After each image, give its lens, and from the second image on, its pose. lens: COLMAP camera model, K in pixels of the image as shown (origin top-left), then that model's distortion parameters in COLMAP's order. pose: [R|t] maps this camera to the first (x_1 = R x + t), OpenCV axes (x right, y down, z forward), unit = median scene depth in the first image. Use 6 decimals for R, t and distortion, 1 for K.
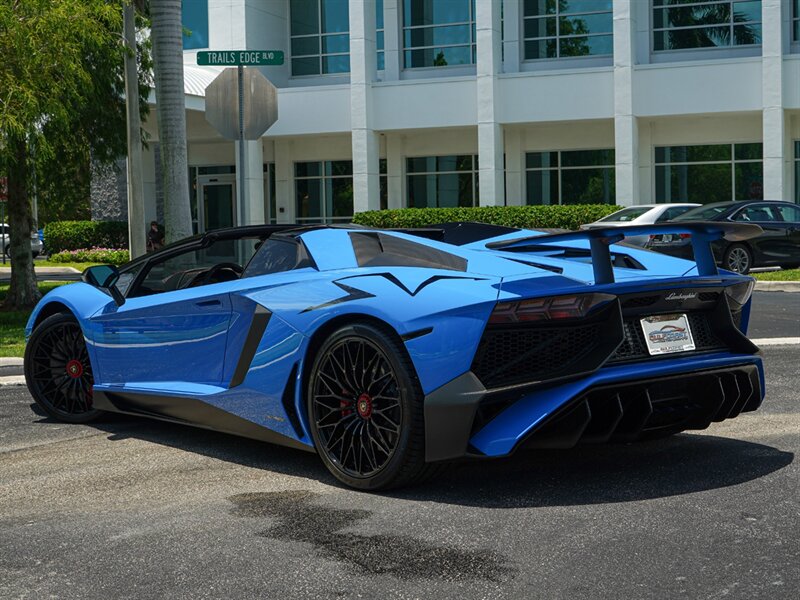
lens RADIAL K [[1272.2, 0, 400.0], [0, 1272.2, 300.0], [0, 0, 1]] dist [-0.009125, -0.075250]
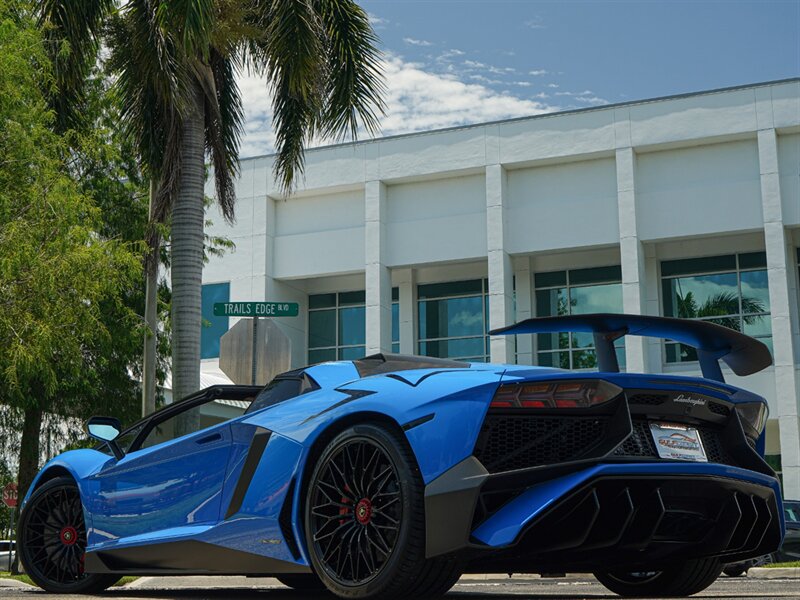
lens RADIAL K [[1272.9, 0, 382.5], [0, 1272.9, 279.8], [0, 0, 1]] dist [0.000828, -0.060062]
pose [[0.999564, 0.010698, -0.027523, 0.003925], [-0.017874, 0.961123, -0.275541, 0.064733], [0.023505, 0.275913, 0.960895, 0.010290]]
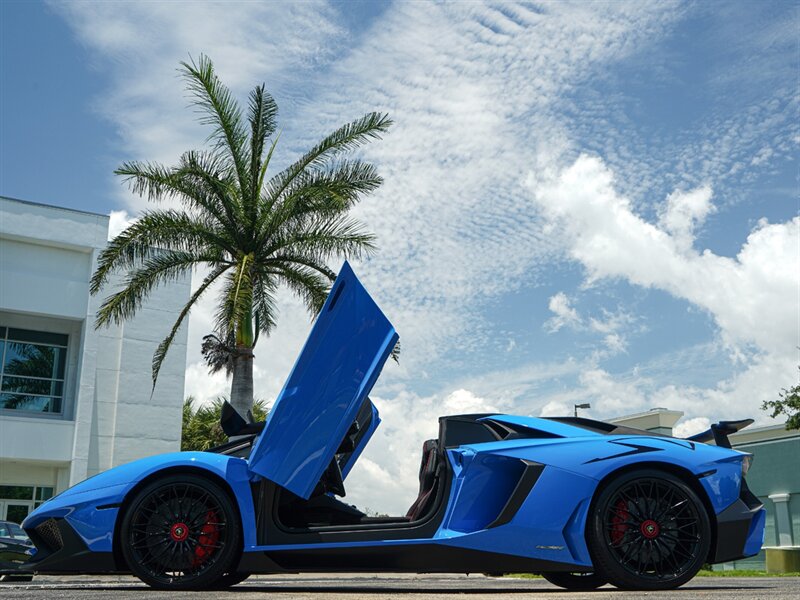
lens RADIAL K [[933.0, 0, 400.0], [0, 933.0, 300.0], [0, 0, 1]] dist [-0.016525, -0.002627]
pose [[0.629906, 0.239407, 0.738852, -0.371558], [0.031559, 0.942631, -0.332342, 0.064514], [-0.776030, 0.232661, 0.586214, 0.196759]]
